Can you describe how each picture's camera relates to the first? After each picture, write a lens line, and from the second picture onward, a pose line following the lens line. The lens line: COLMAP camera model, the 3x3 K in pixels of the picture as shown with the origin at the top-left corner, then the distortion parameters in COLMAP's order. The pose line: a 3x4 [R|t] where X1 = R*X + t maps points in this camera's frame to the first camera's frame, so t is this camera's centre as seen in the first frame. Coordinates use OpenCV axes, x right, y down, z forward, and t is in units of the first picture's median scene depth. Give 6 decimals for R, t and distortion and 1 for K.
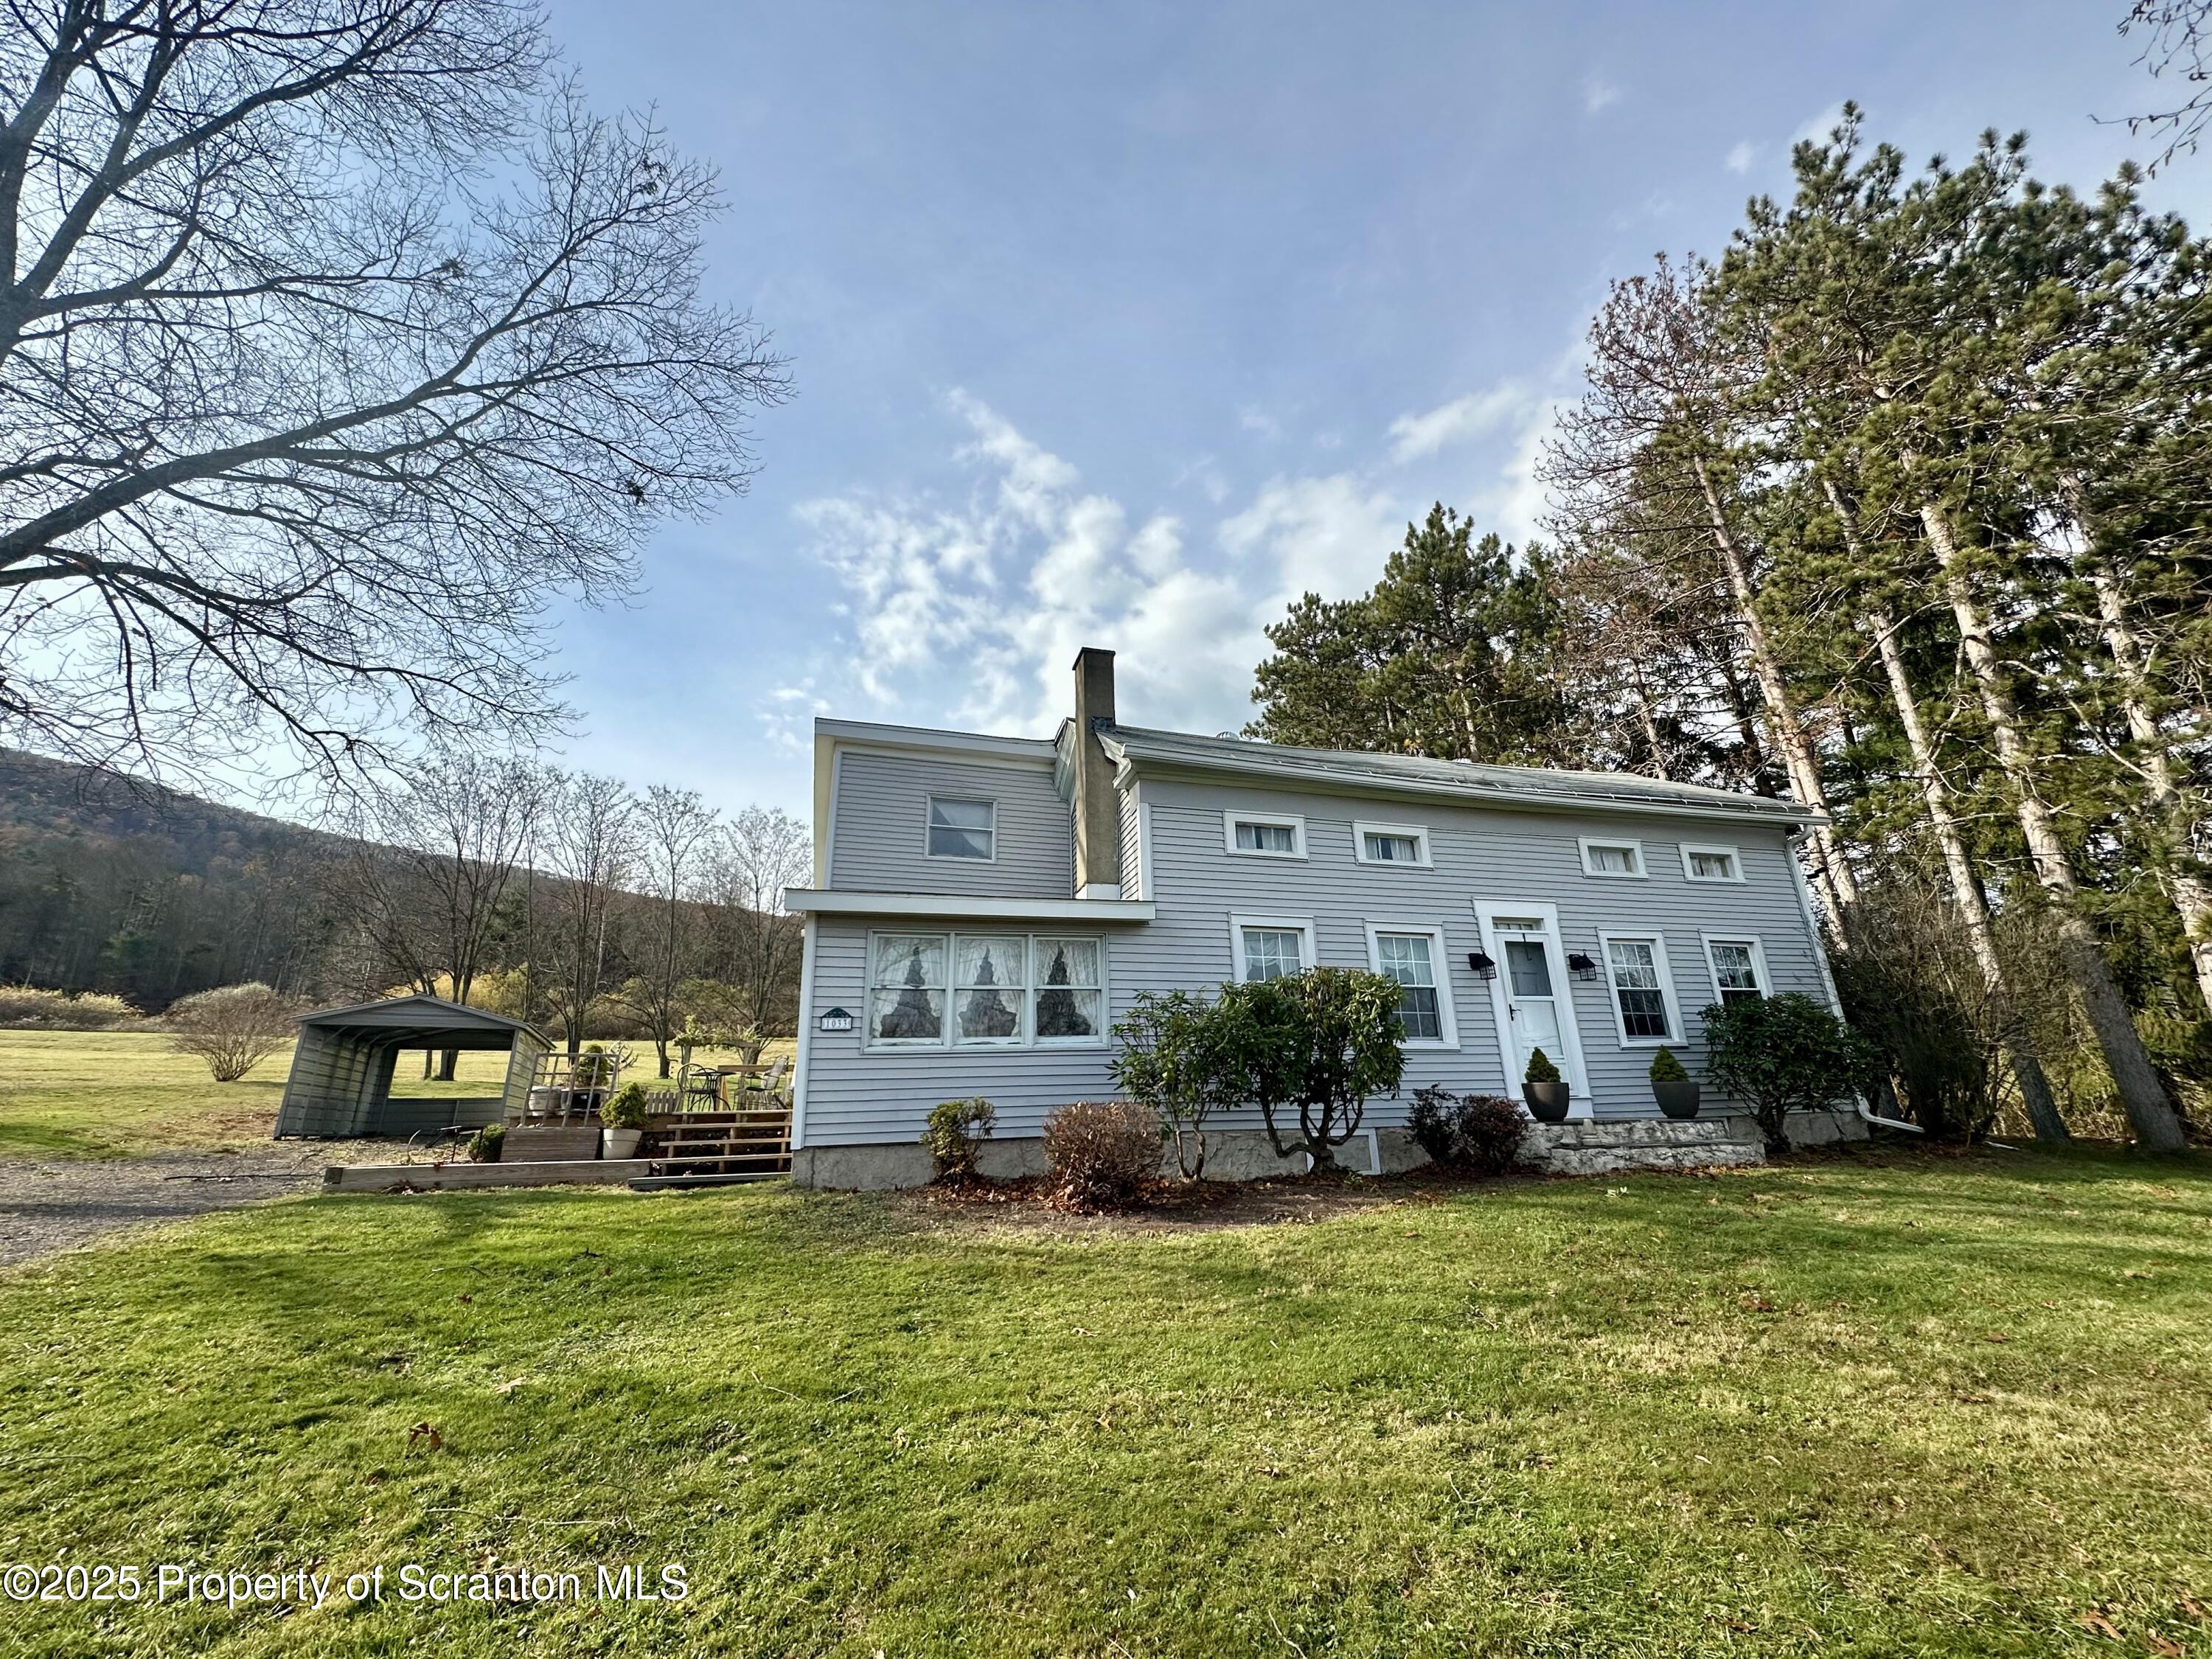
lens RADIAL K [[881.6, 0, 1097.9], [0, 881.6, 827.1], [0, 0, 1]] dist [0.000343, 0.000710]
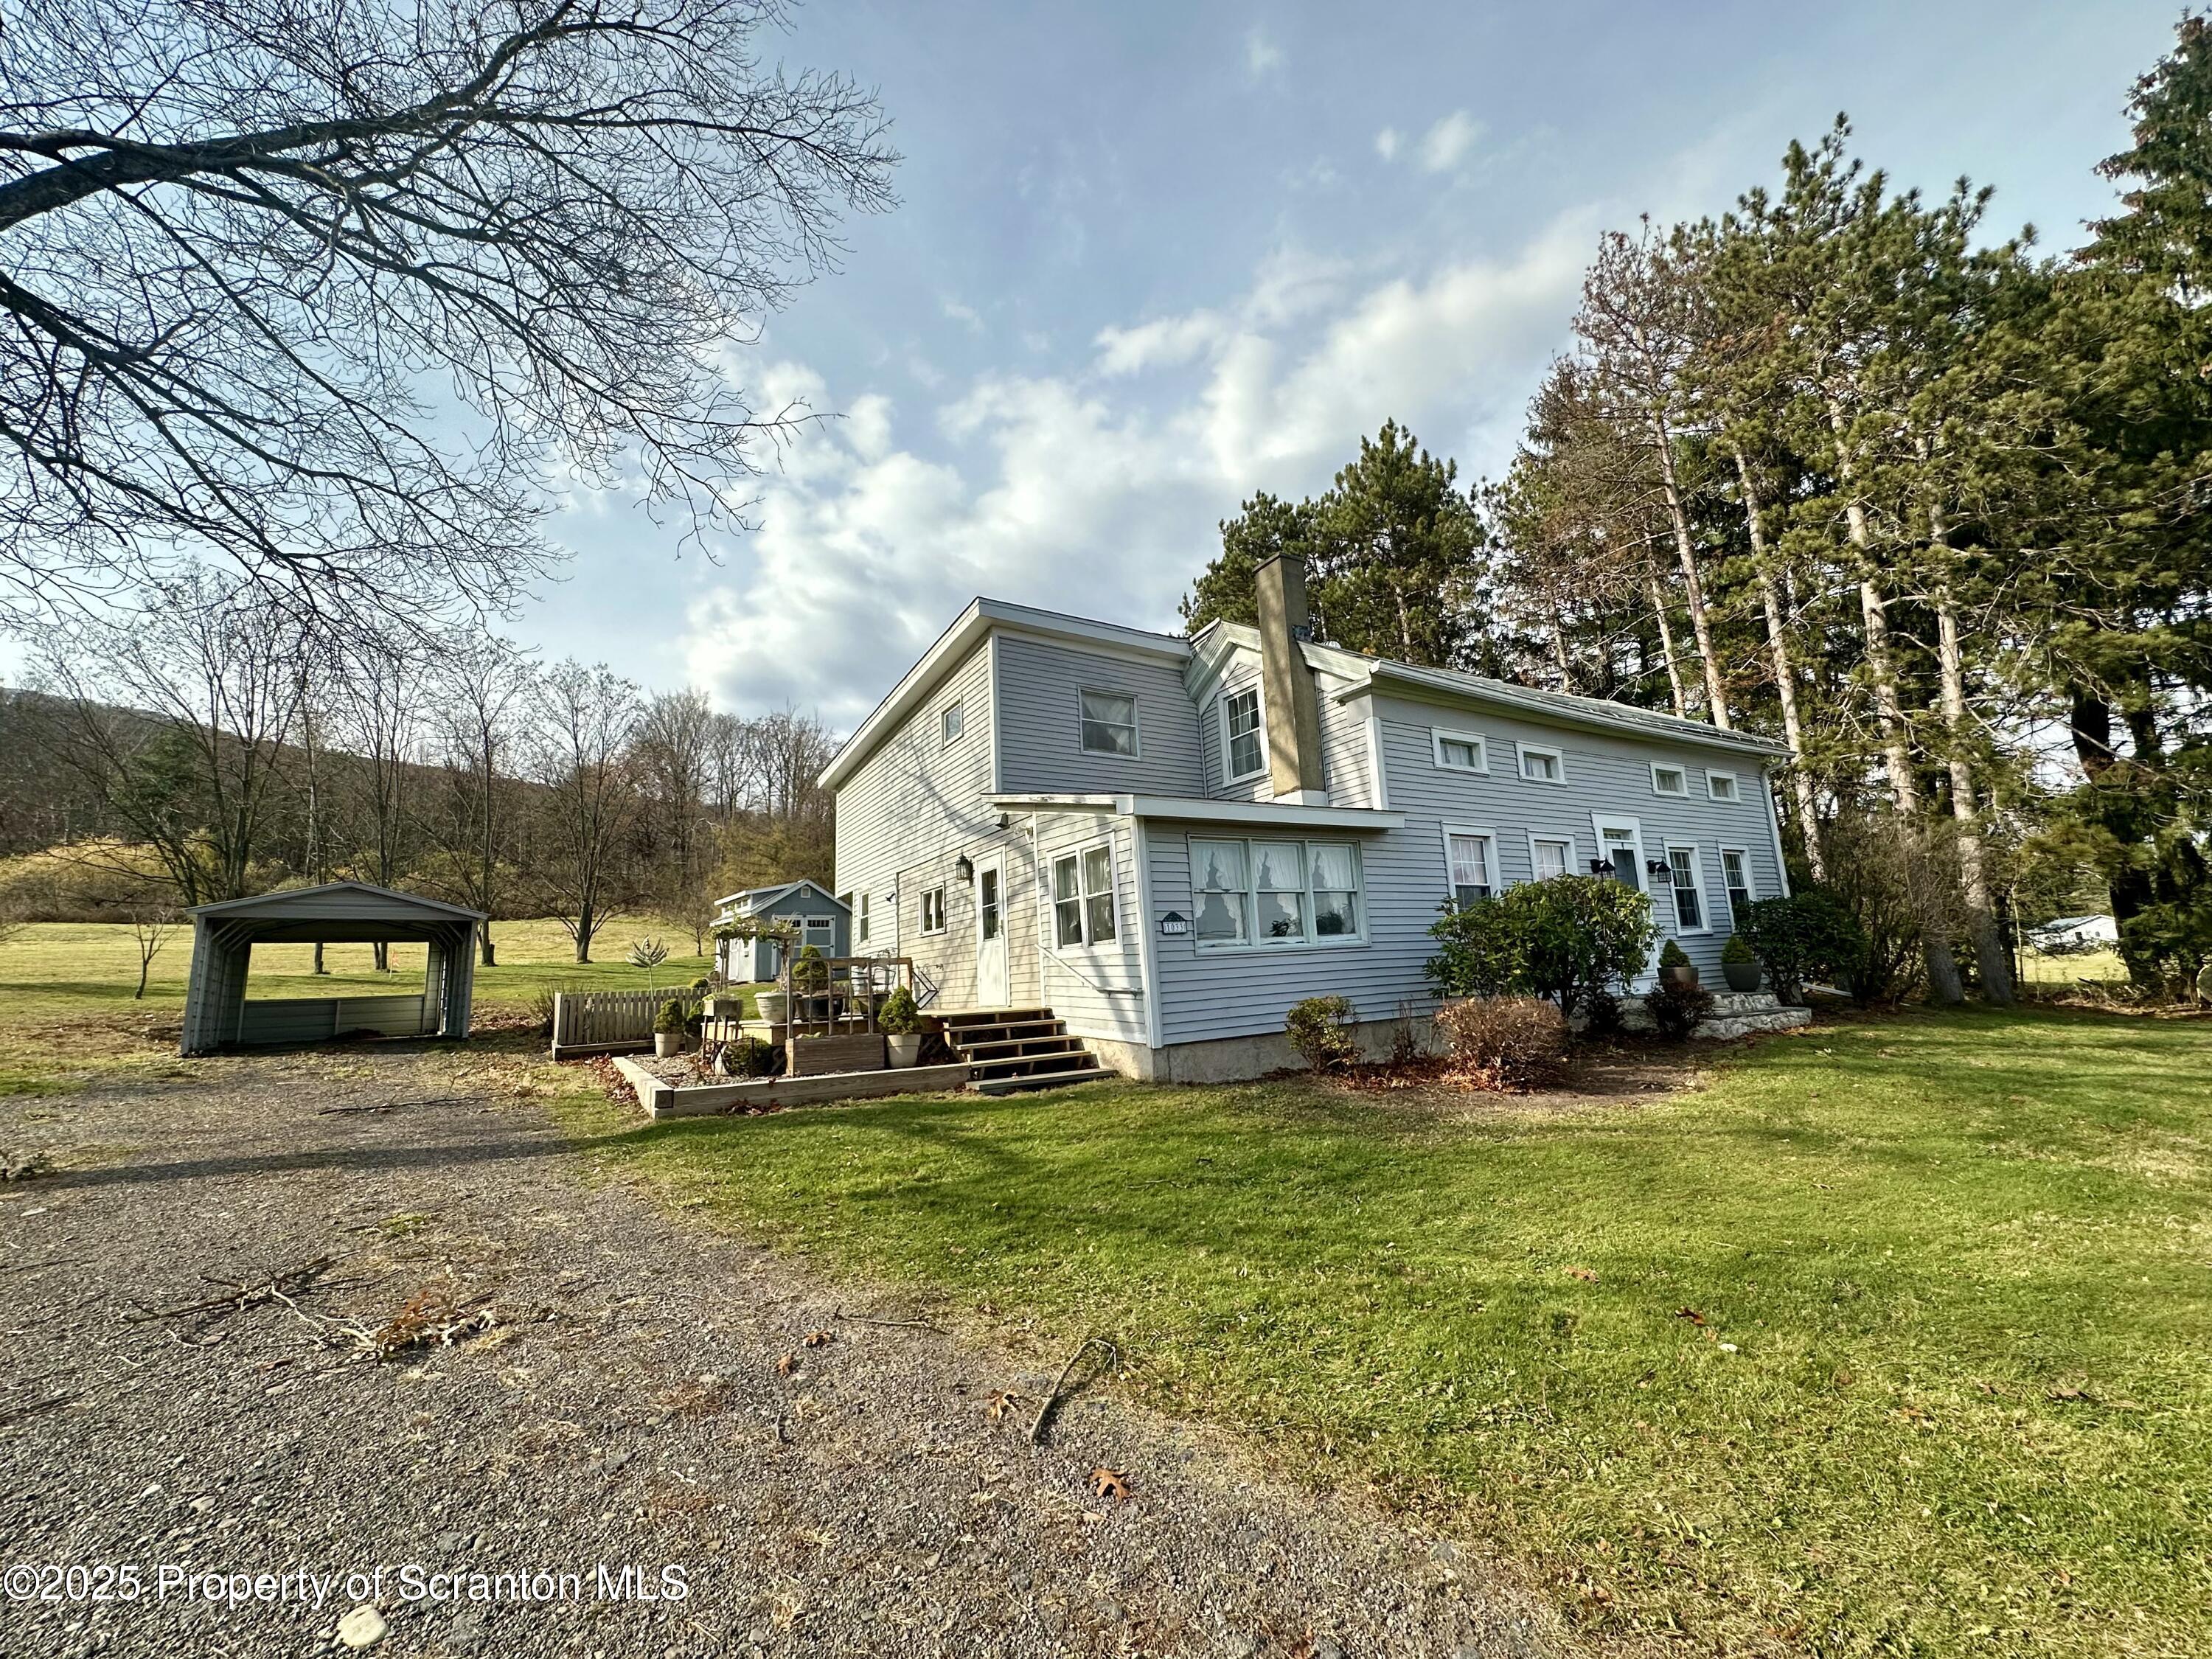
lens RADIAL K [[884.0, 0, 1106.0], [0, 884.0, 829.5], [0, 0, 1]] dist [-0.000852, -0.000353]
pose [[0.964403, 0.019320, 0.263730, -0.339986], [-0.056066, 0.989592, 0.132529, -0.010318], [-0.258425, -0.142598, 0.955449, 0.032629]]
